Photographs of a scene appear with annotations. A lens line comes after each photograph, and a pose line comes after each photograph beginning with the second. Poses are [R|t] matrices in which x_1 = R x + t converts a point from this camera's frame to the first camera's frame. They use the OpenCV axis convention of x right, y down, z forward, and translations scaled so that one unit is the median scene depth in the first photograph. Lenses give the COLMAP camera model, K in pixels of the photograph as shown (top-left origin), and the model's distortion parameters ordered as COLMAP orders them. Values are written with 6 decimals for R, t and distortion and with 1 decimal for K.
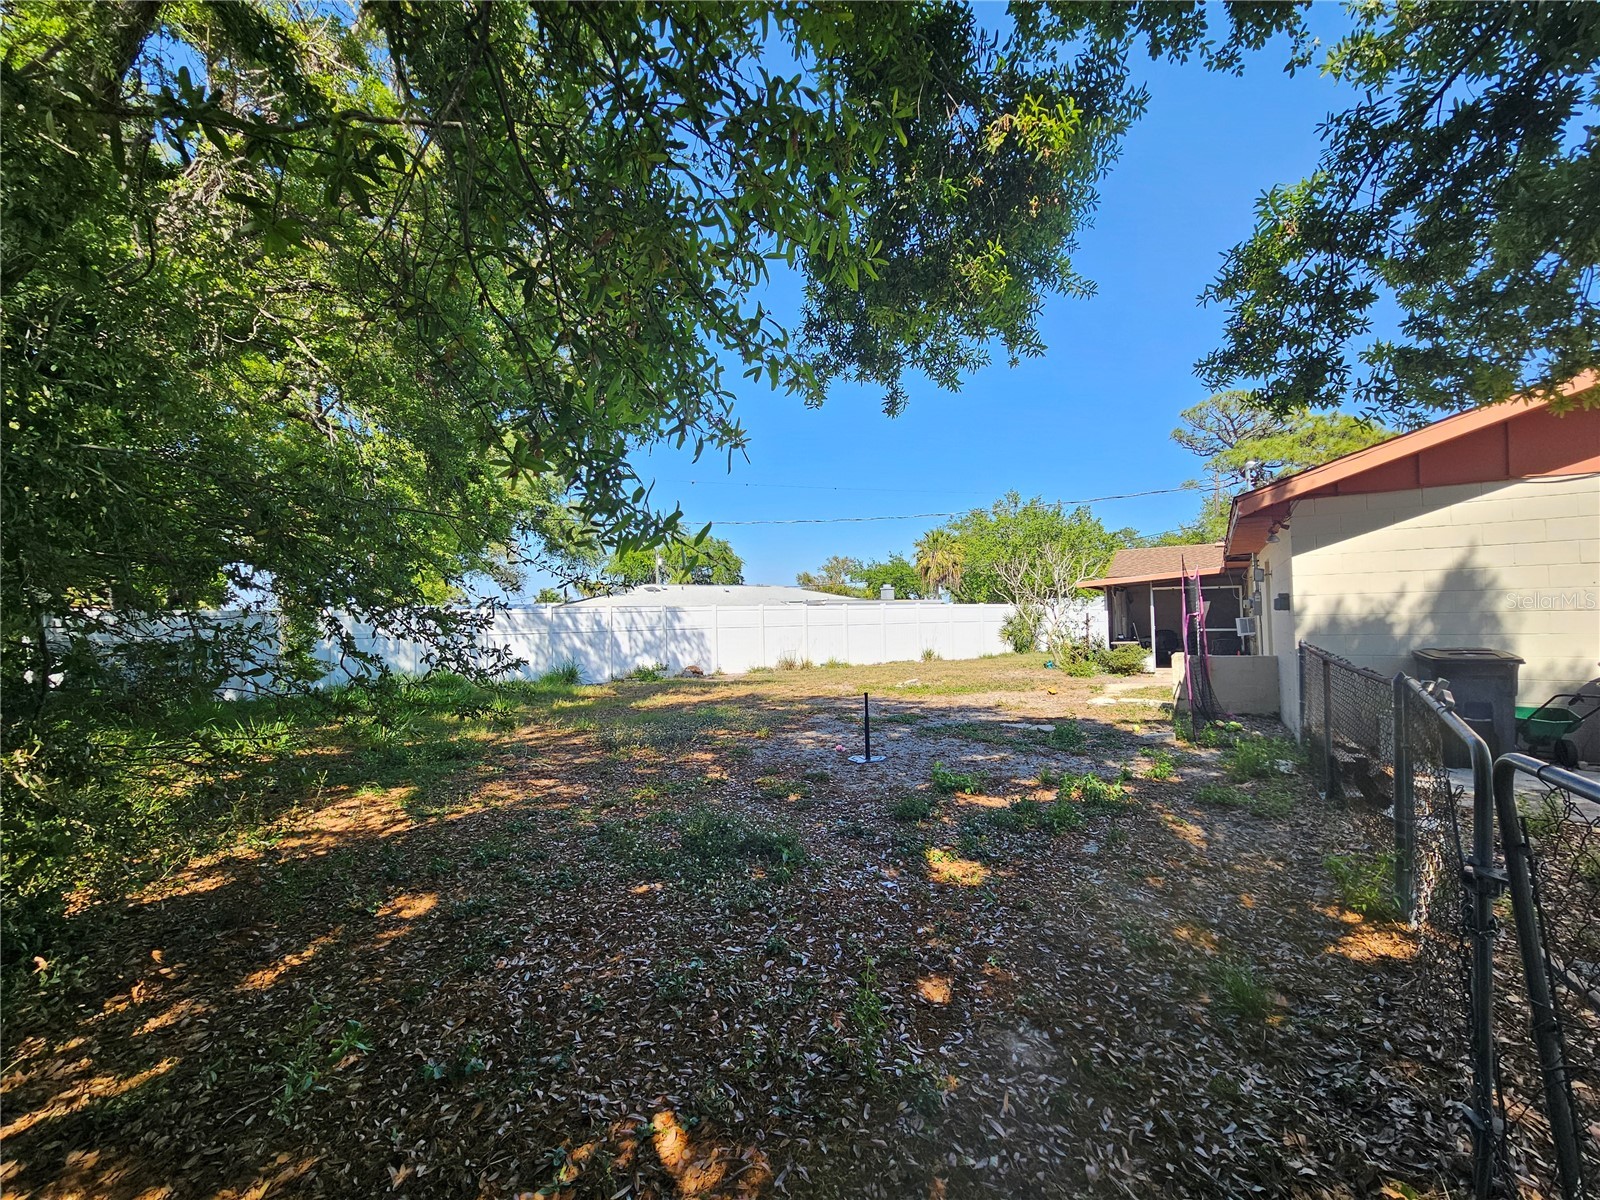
lens RADIAL K [[659.9, 0, 798.8], [0, 659.9, 608.1], [0, 0, 1]] dist [-0.000548, 0.000958]
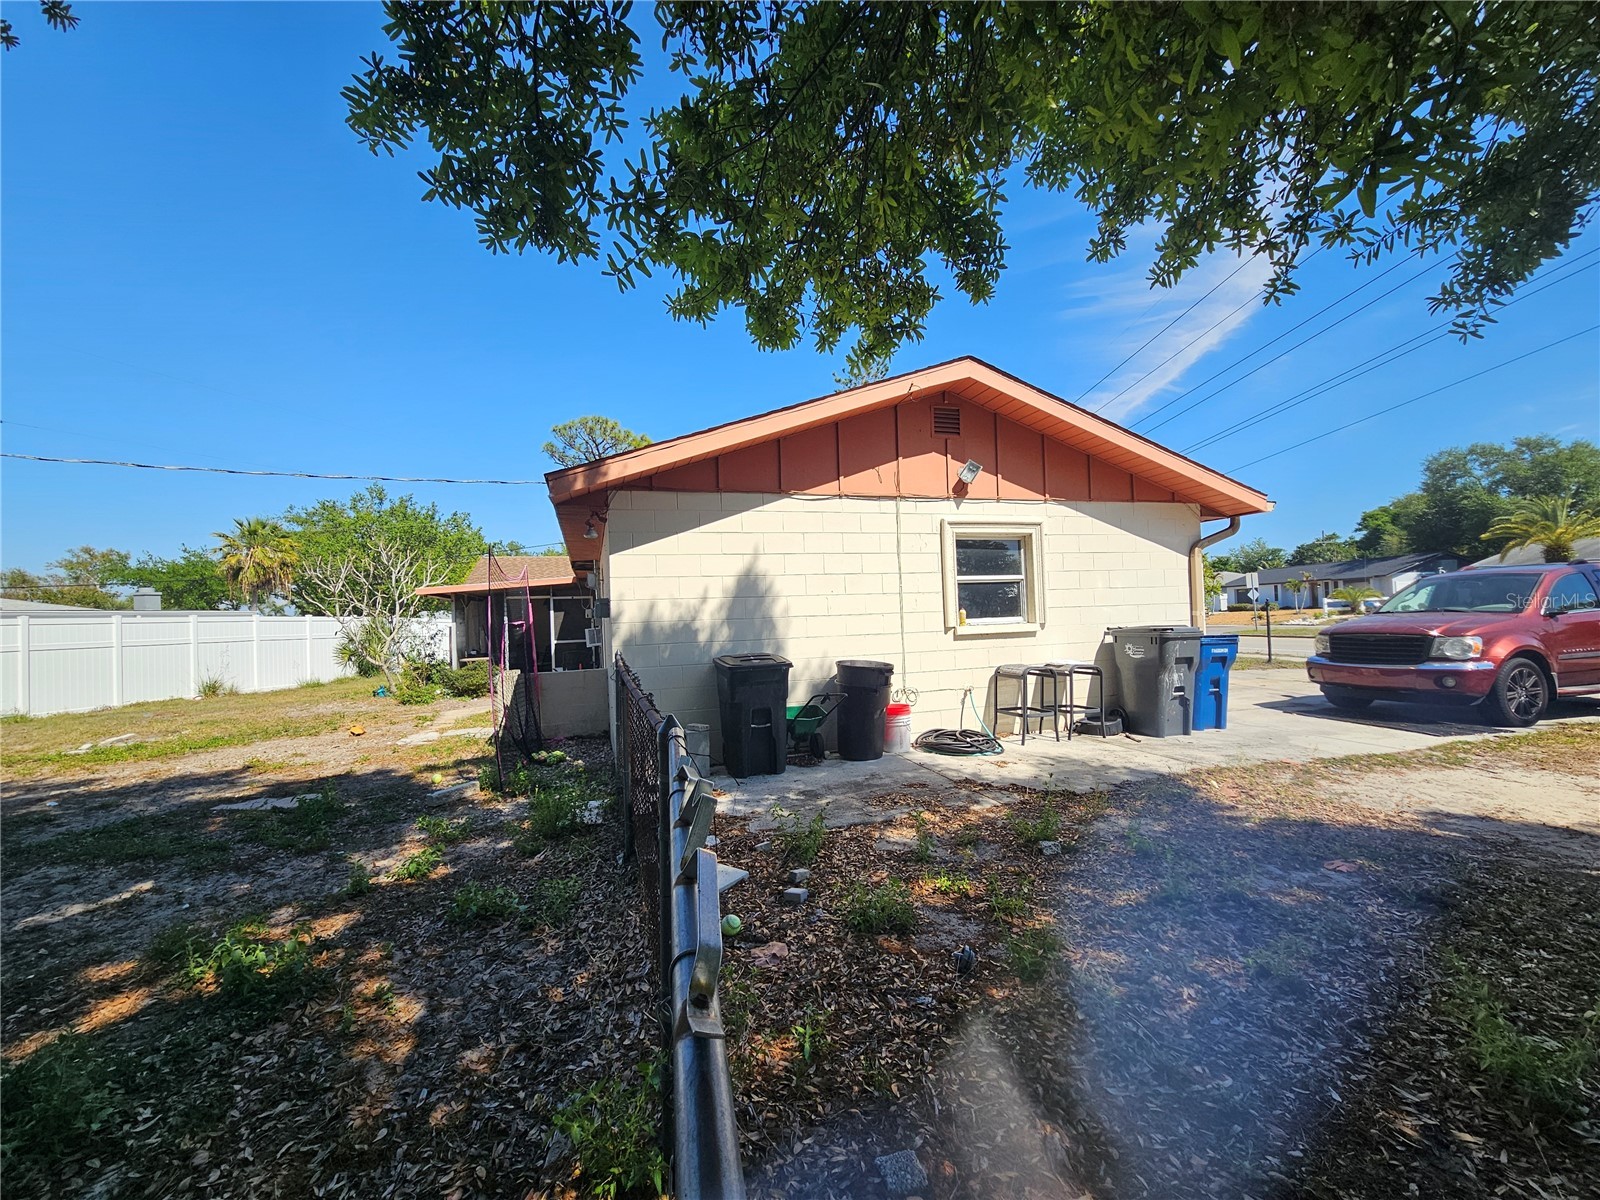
lens RADIAL K [[654.5, 0, 803.6], [0, 654.5, 605.5], [0, 0, 1]] dist [-0.001226, 0.000002]
pose [[0.645560, 0.012378, 0.763609, 0.223429], [0.007438, 0.999719, -0.022493, 0.008676], [-0.763673, 0.020201, 0.645287, 0.220439]]
